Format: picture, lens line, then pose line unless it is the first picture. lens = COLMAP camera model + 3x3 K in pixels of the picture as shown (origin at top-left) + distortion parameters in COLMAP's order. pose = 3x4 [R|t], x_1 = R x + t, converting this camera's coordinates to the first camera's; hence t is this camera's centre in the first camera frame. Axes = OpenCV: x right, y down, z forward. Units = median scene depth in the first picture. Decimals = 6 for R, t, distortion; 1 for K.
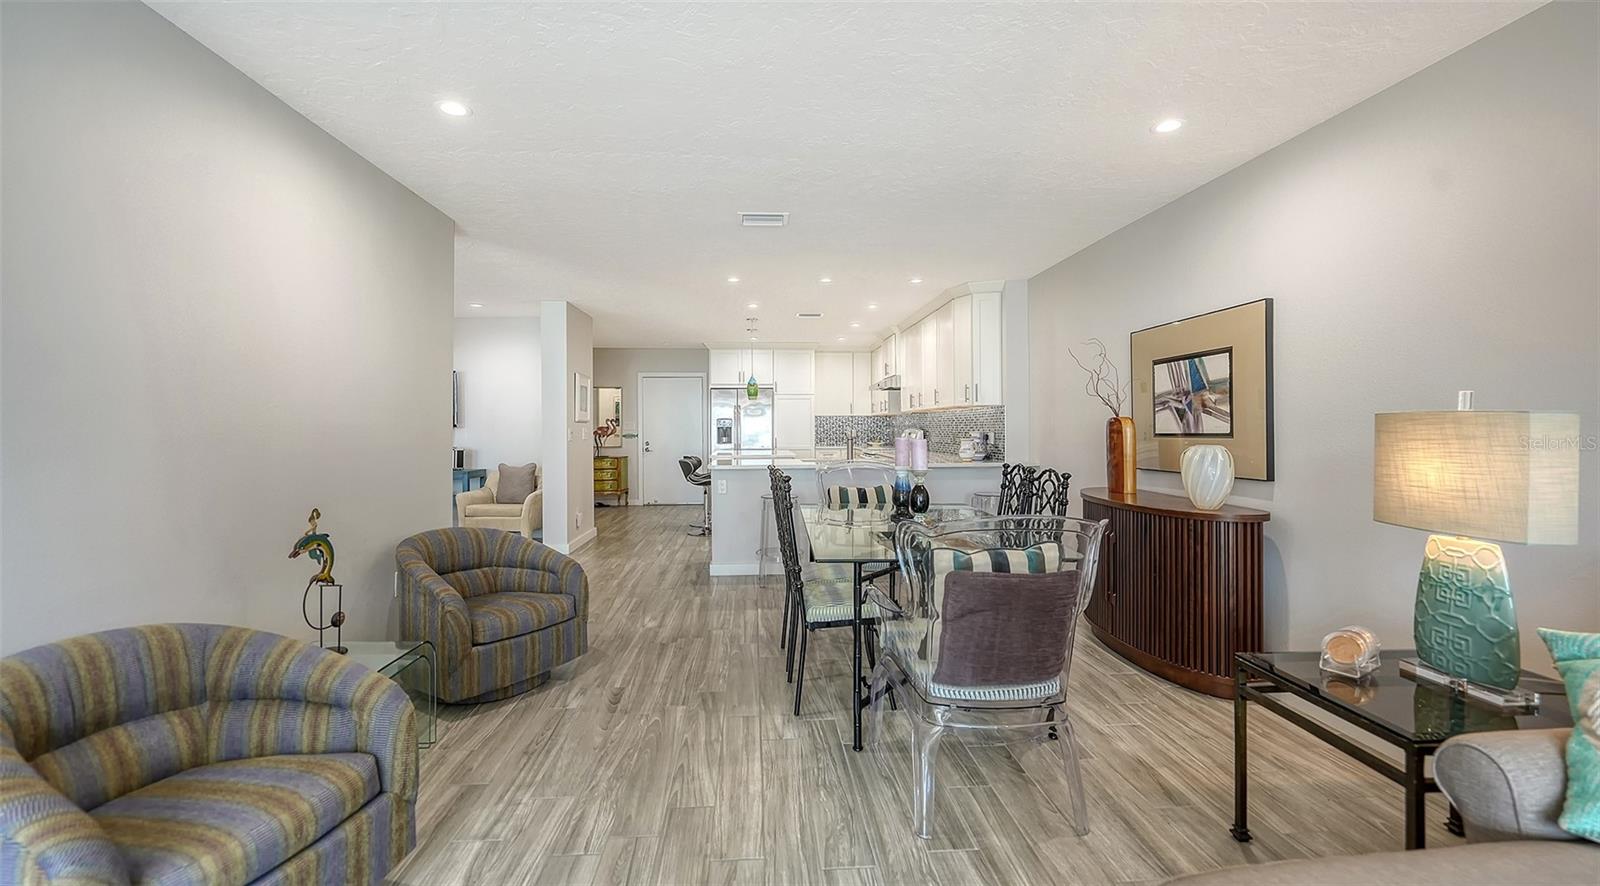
lens RADIAL K [[663.5, 0, 798.3], [0, 663.5, 429.9], [0, 0, 1]] dist [-0.002258, 0.000488]
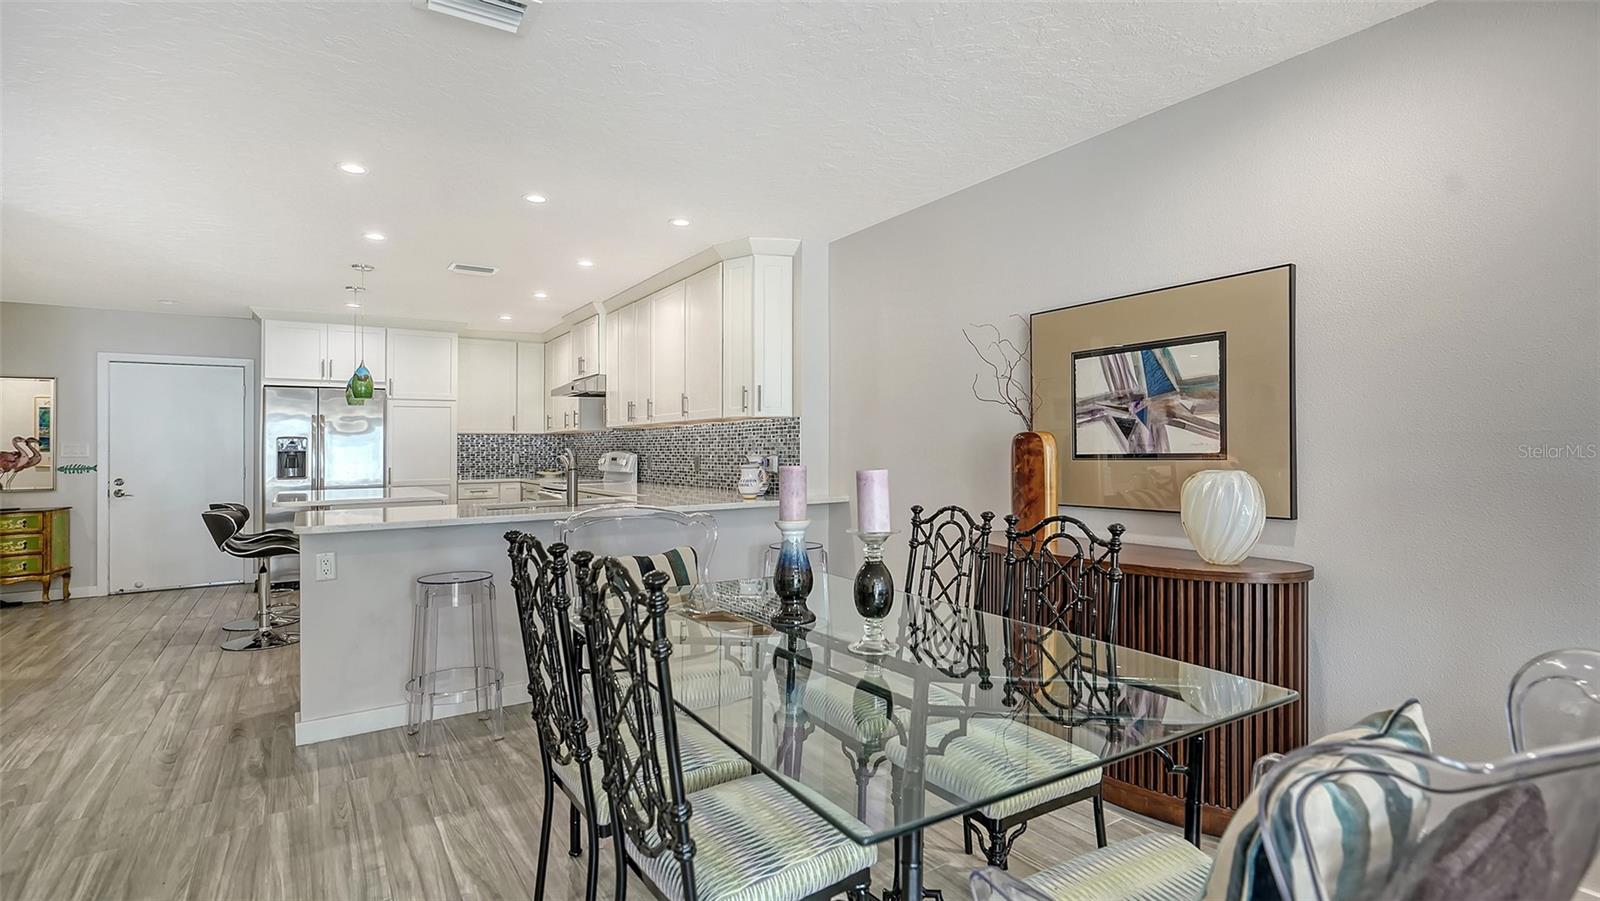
lens RADIAL K [[755.8, 0, 796.7], [0, 755.8, 437.7], [0, 0, 1]] dist [0.010299, 0.000943]
pose [[0.871235, 0.003525, 0.490853, -0.086263], [0.007040, 0.999782, -0.019676, 0.000670], [-0.490815, 0.020598, 0.871020, 0.308512]]
